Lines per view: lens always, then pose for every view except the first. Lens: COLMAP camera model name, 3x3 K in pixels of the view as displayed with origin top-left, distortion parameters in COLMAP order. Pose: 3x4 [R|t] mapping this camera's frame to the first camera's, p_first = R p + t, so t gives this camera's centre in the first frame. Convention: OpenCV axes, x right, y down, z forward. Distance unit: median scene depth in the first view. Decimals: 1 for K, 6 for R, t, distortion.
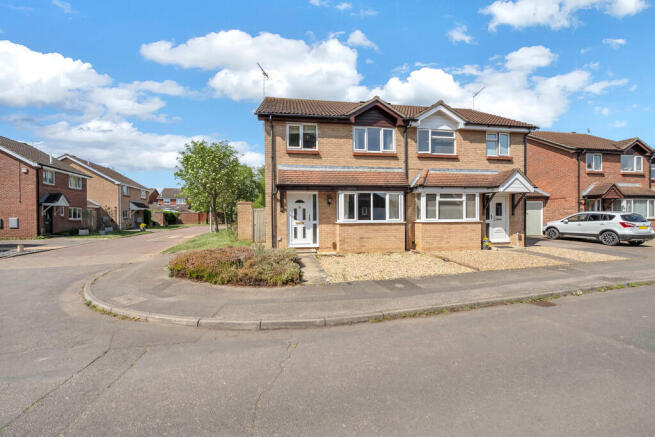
lens RADIAL K [[265.2, 0, 327.5], [0, 265.2, 221.3], [0, 0, 1]] dist [-0.011222, -0.000539]
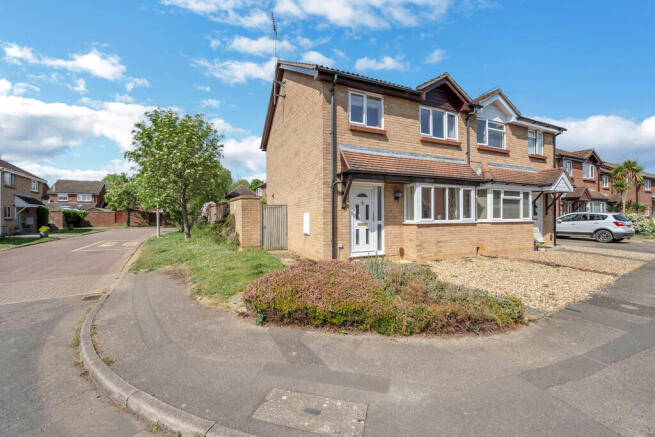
lens RADIAL K [[273.0, 0, 332.0], [0, 273.0, 216.9], [0, 0, 1]] dist [-0.021219, -0.000451]
pose [[0.961248, 0.001942, 0.275678, -0.385695], [0.003975, 0.999774, -0.020904, 0.002575], [-0.275657, 0.021190, 0.961023, 0.270743]]
